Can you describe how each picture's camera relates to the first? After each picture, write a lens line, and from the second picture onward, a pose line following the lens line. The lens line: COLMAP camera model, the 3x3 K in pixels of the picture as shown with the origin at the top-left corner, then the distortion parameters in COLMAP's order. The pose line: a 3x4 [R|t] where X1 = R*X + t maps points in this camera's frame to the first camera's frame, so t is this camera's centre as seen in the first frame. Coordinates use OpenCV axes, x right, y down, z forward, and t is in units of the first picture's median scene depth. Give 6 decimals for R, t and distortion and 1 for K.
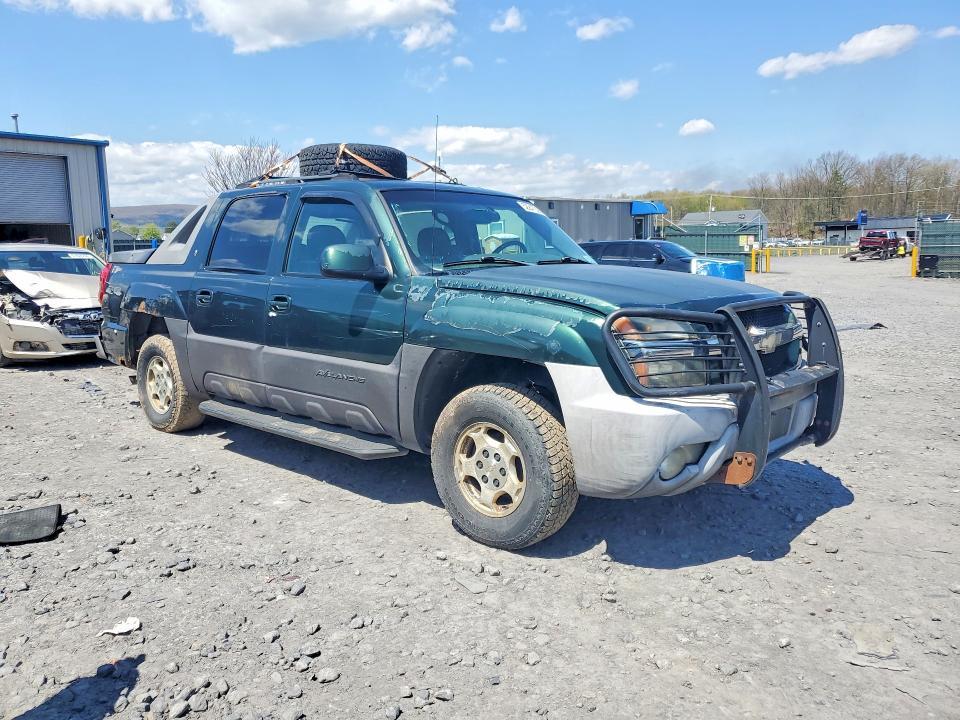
lens RADIAL K [[732.2, 0, 481.8], [0, 732.2, 384.1], [0, 0, 1]] dist [0.014699, 0.002610]
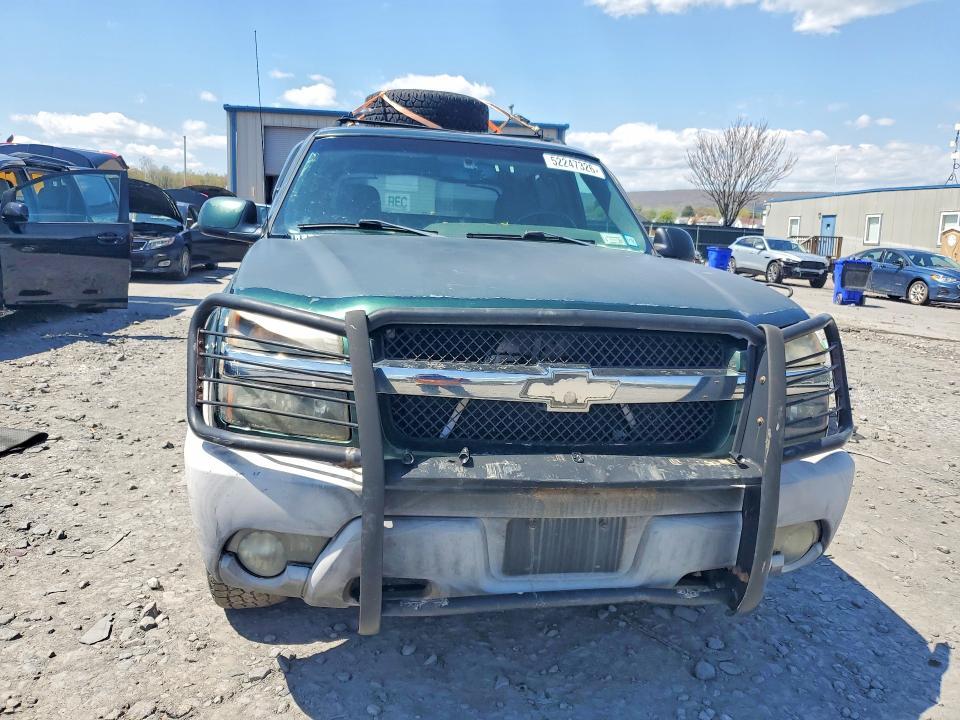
lens RADIAL K [[732.2, 0, 481.8], [0, 732.2, 384.1], [0, 0, 1]] dist [0.014699, 0.002610]
pose [[0.798871, 0.165008, -0.578427, 0.456495], [-0.155050, 0.985630, 0.067029, -0.062283], [0.581175, 0.036137, 0.812976, 0.376282]]
